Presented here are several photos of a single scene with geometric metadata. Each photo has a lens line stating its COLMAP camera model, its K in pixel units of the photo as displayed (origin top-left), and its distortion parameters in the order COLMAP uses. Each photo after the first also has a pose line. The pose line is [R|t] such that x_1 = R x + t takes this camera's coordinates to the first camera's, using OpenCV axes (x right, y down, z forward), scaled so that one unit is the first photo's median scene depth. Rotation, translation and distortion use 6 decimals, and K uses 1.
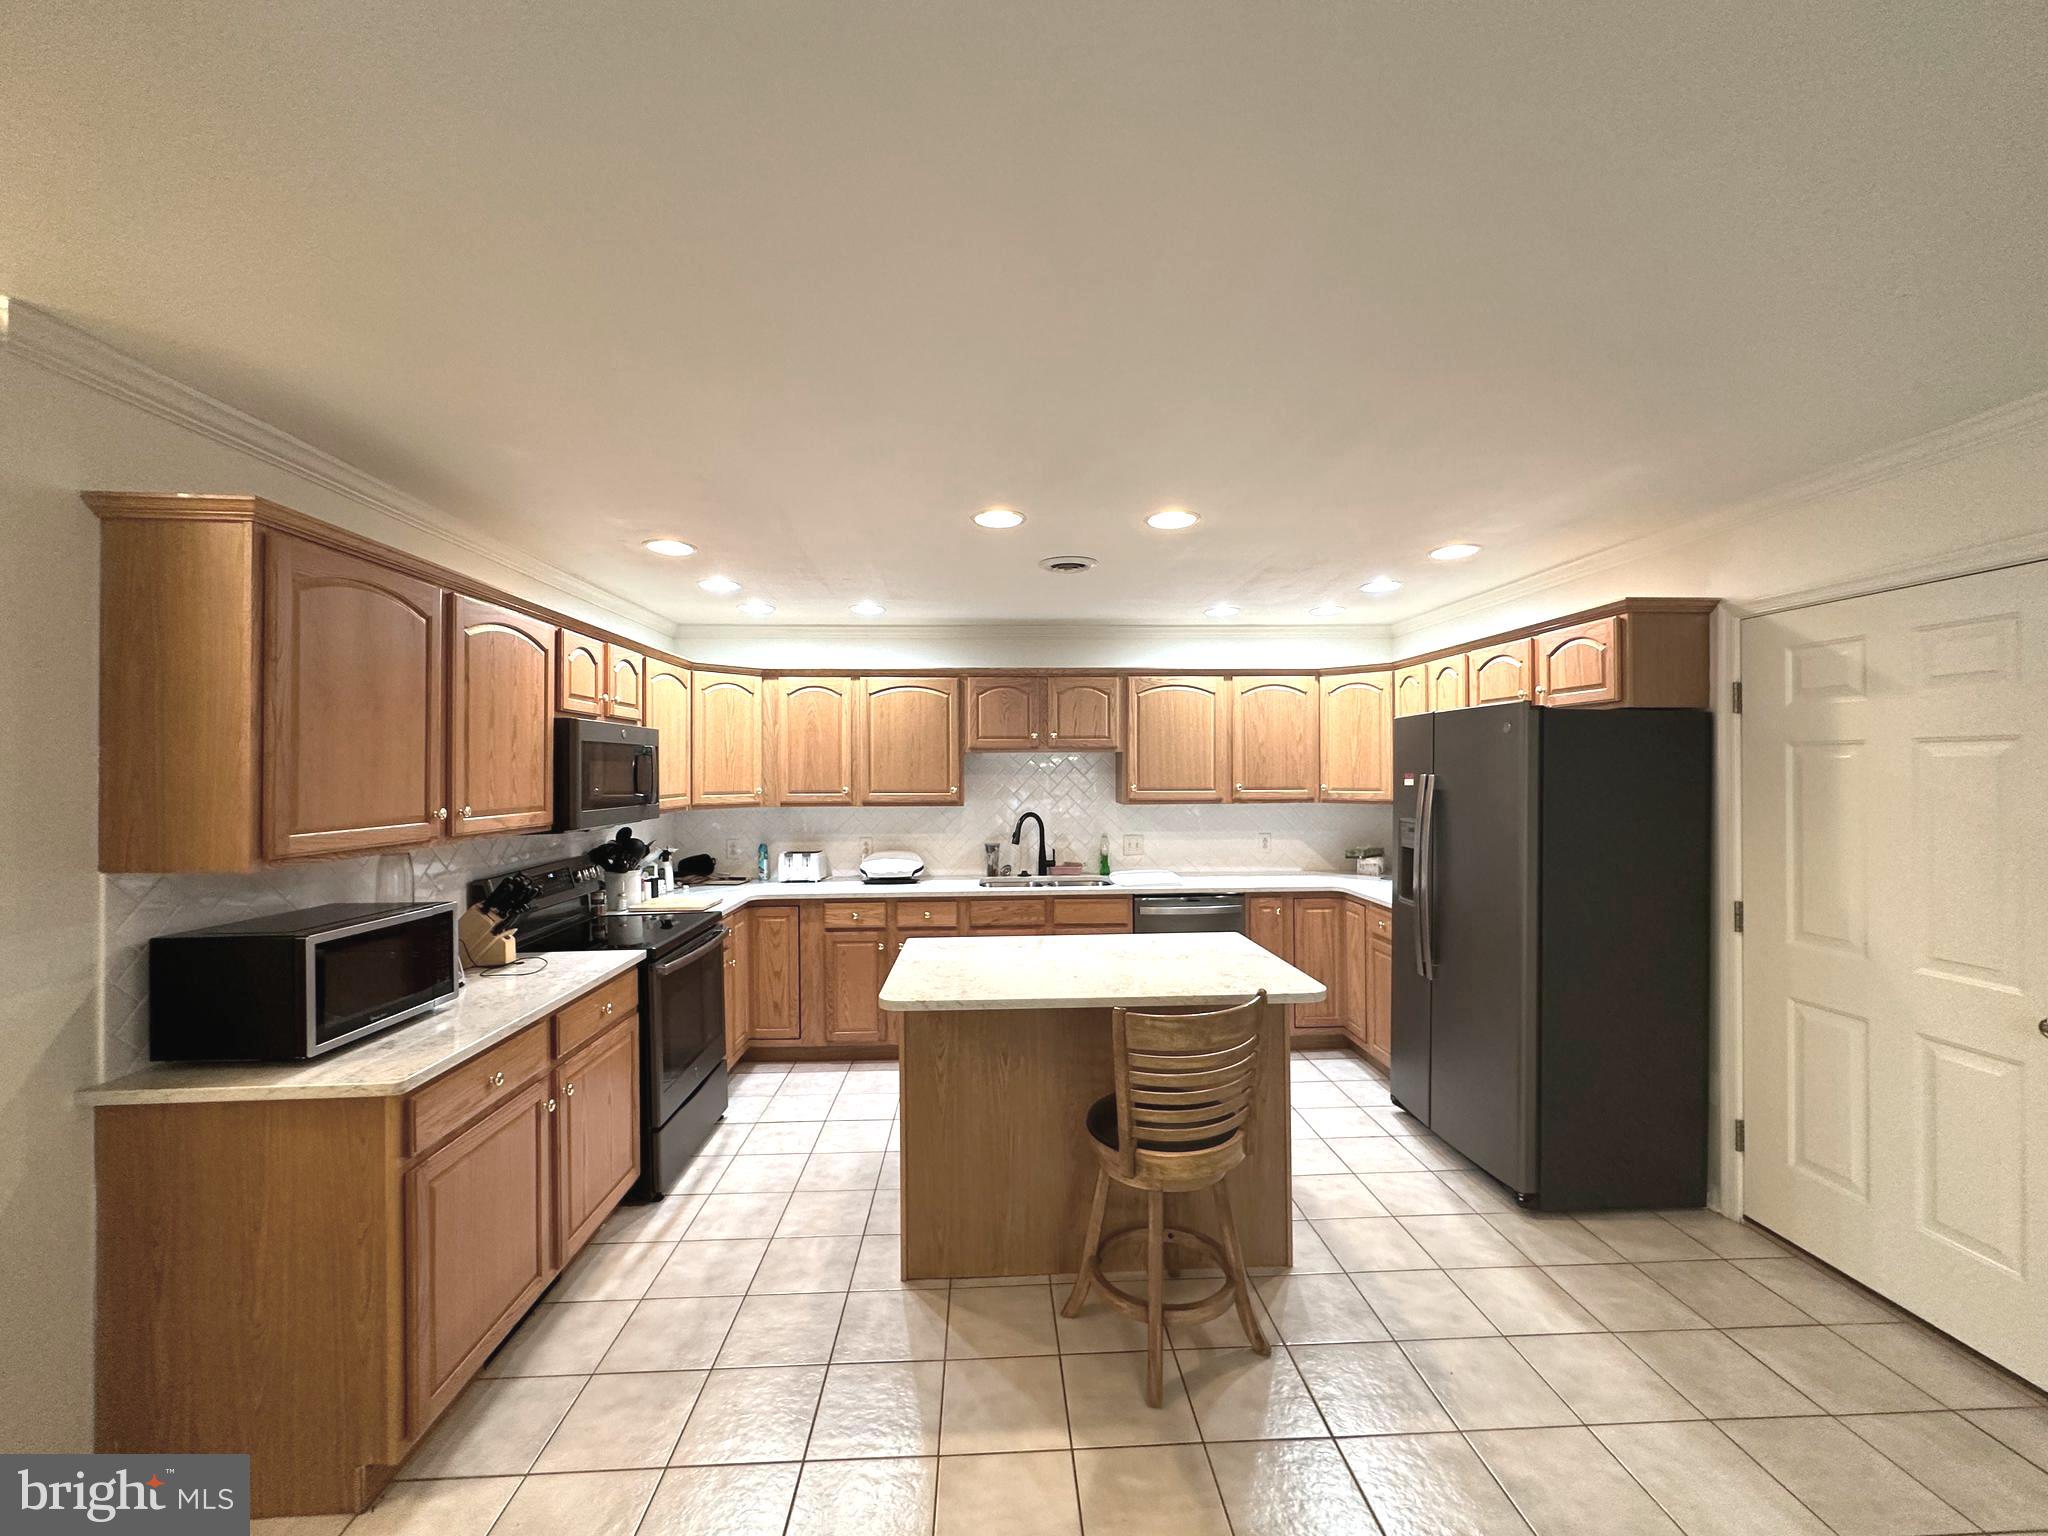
lens RADIAL K [[818.1, 0, 1022.1], [0, 818.1, 767.6], [0, 0, 1]] dist [-0.003511, 0.001373]
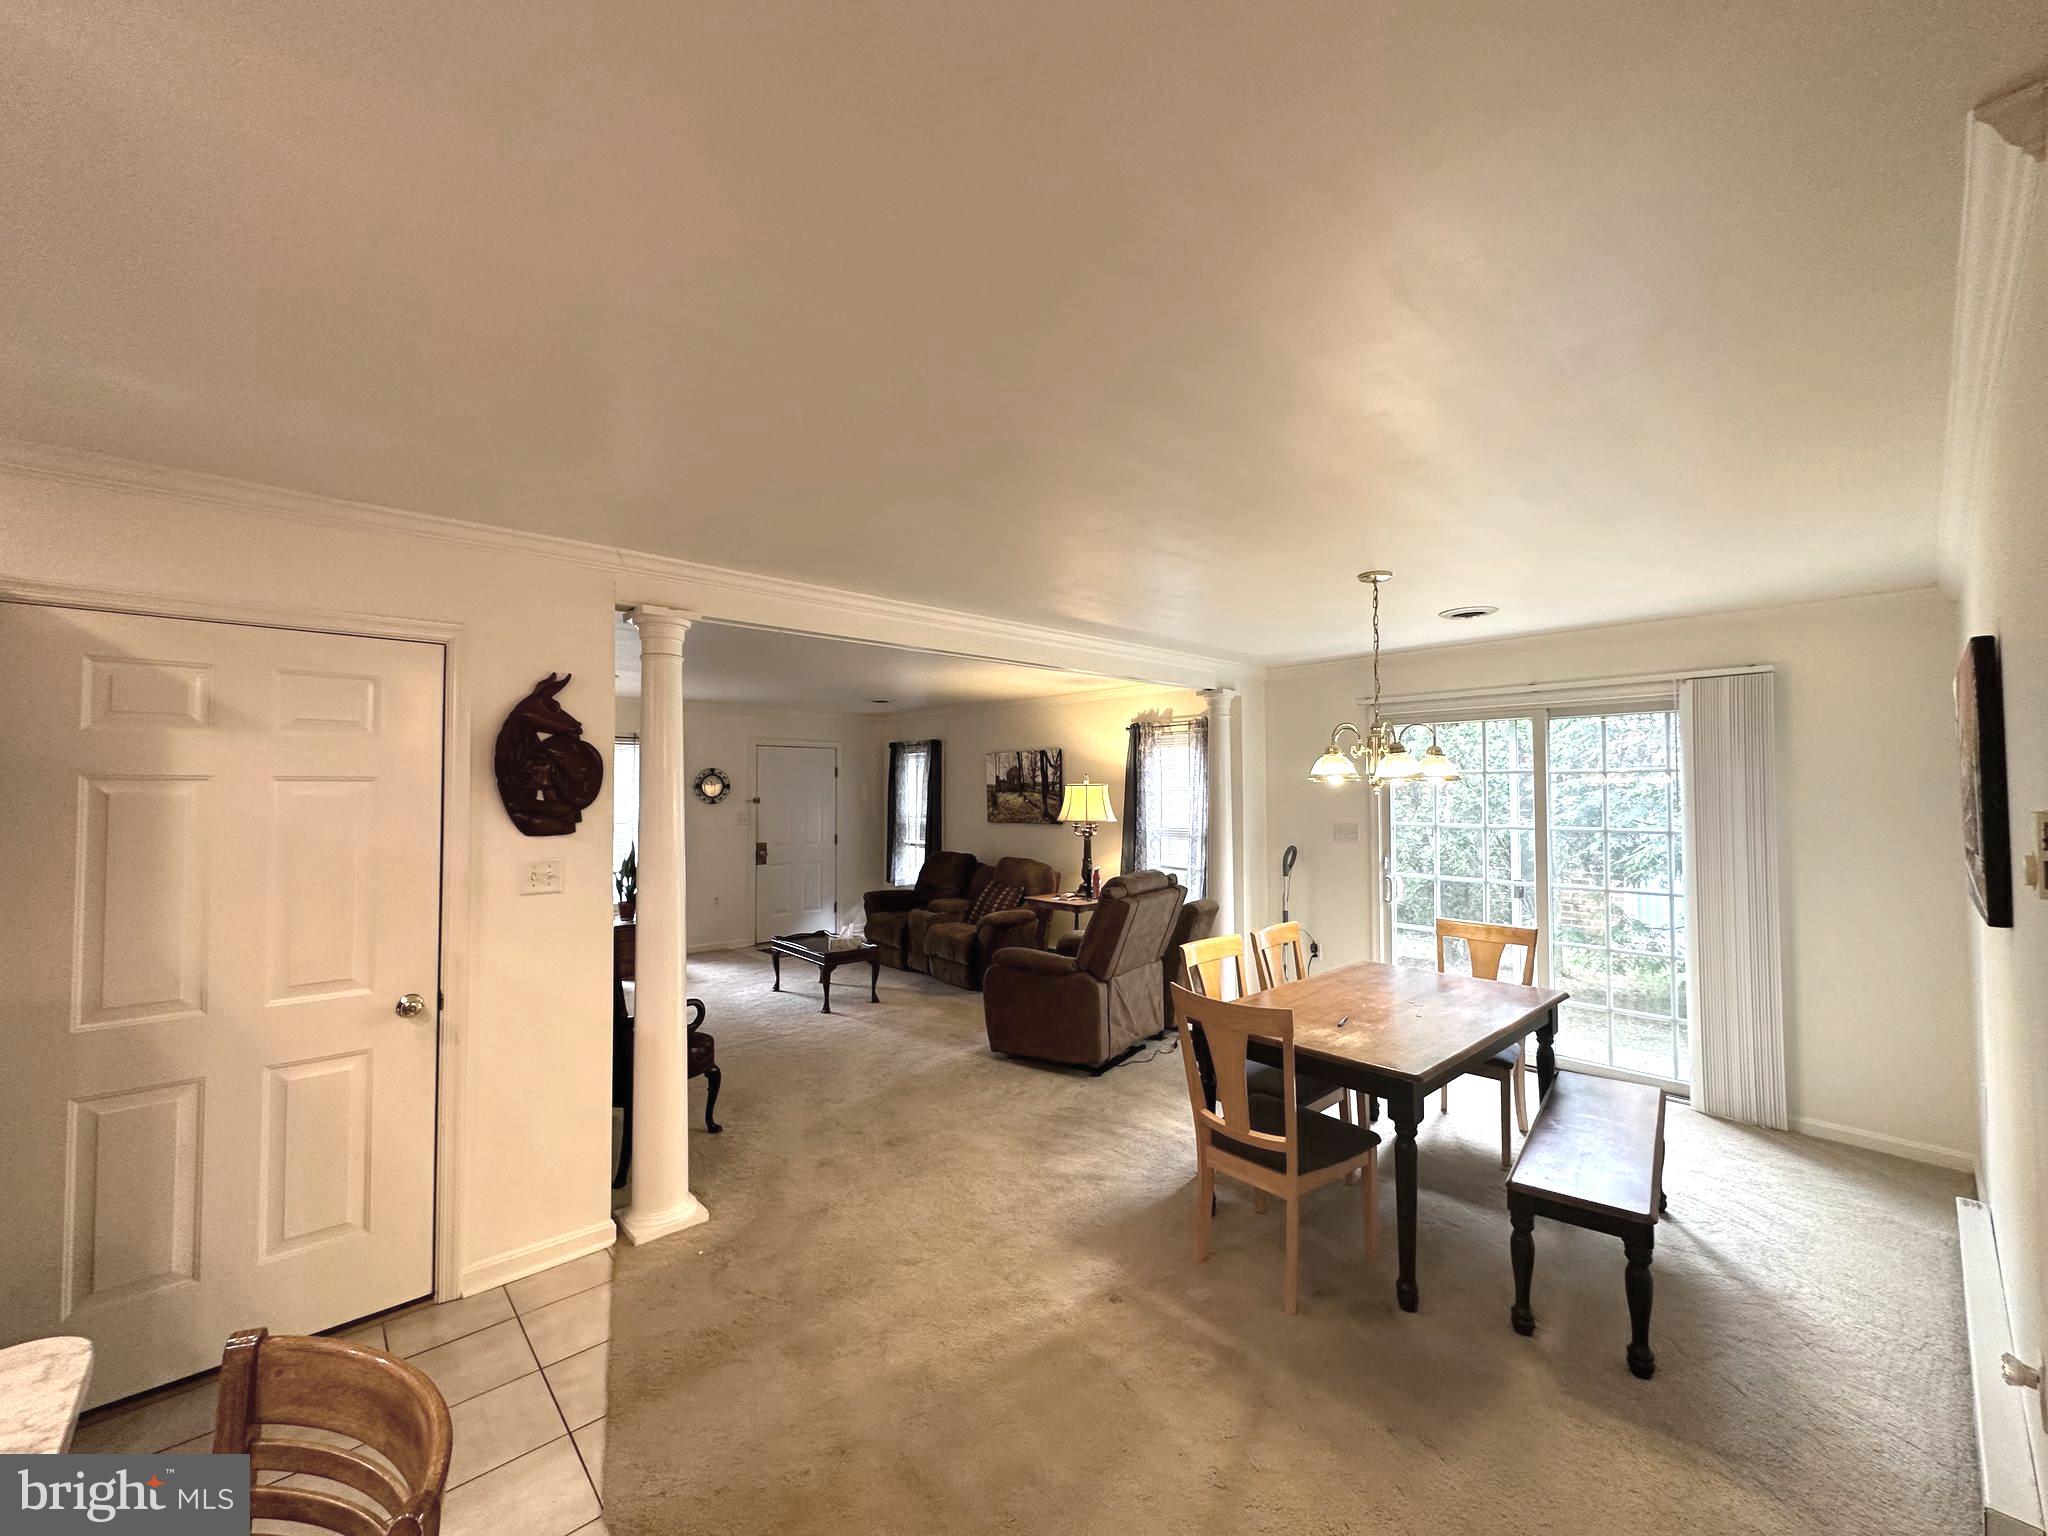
lens RADIAL K [[818.1, 0, 1023.4], [0, 818.1, 763.7], [0, 0, 1]] dist [-0.003511, 0.001373]
pose [[-0.638799, 0.029354, 0.768814, -0.193262], [0.003102, 0.999362, -0.035580, -0.008122], [-0.769368, -0.020344, -0.638482, 0.610044]]
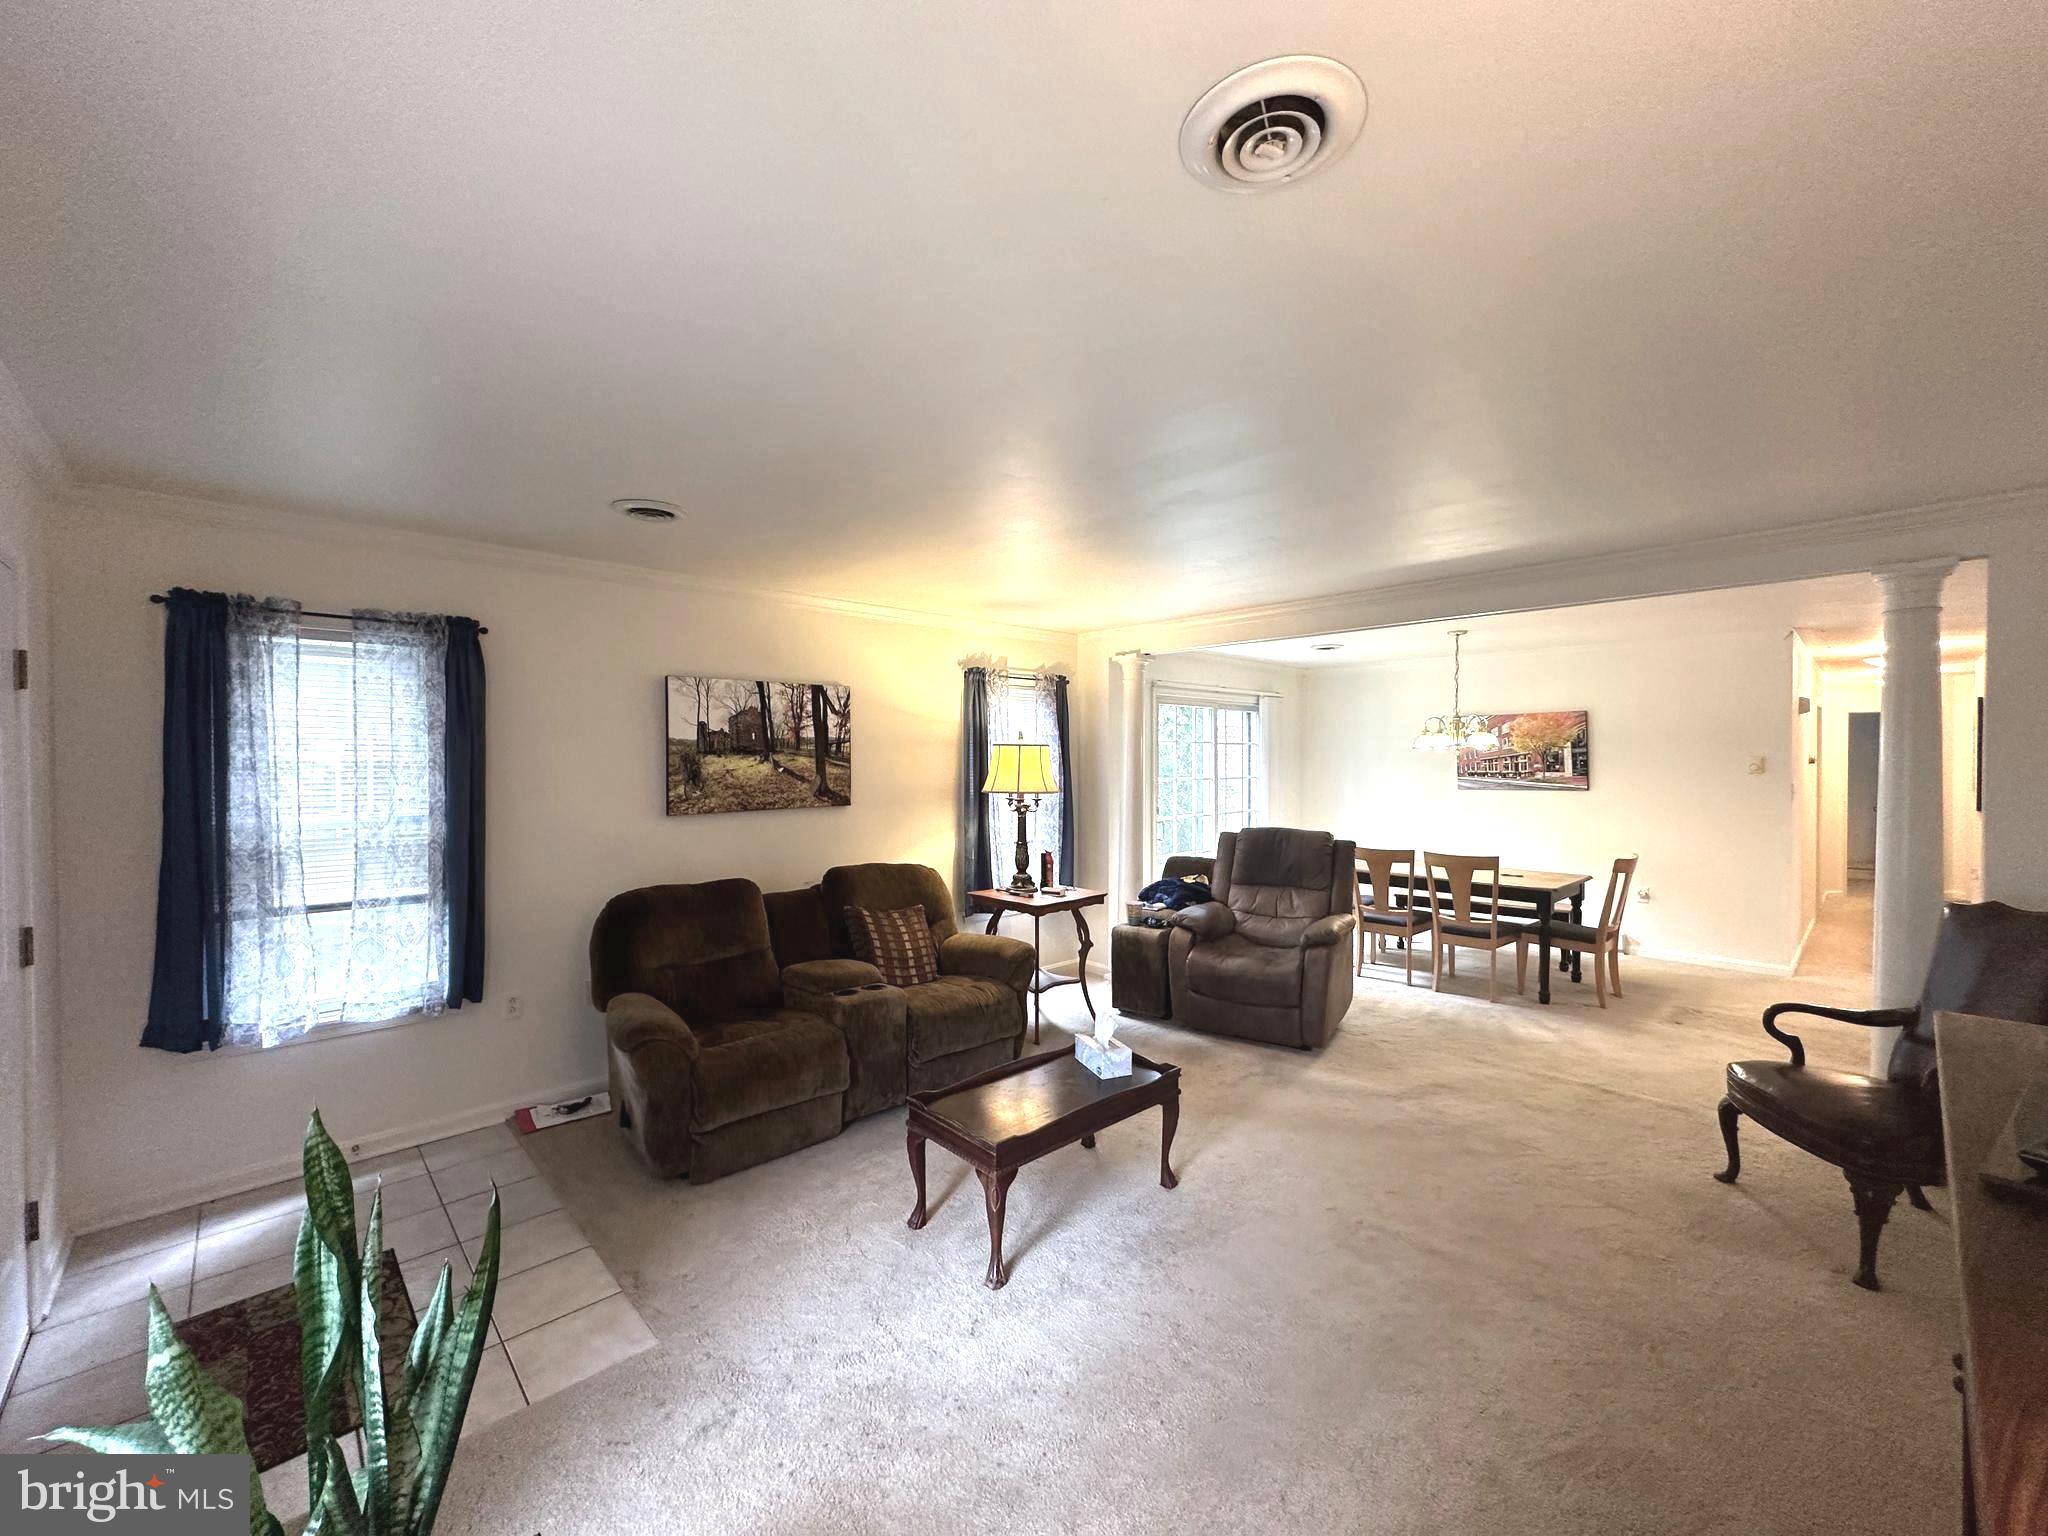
lens RADIAL K [[818.1, 0, 1014.9], [0, 818.1, 765.4], [0, 0, 1]] dist [-0.003511, 0.001373]
pose [[-0.756406, 0.011970, -0.653993, 2.066055], [0.004569, 0.999905, 0.013017, -0.008406], [0.654087, 0.006858, -0.756388, 0.373308]]
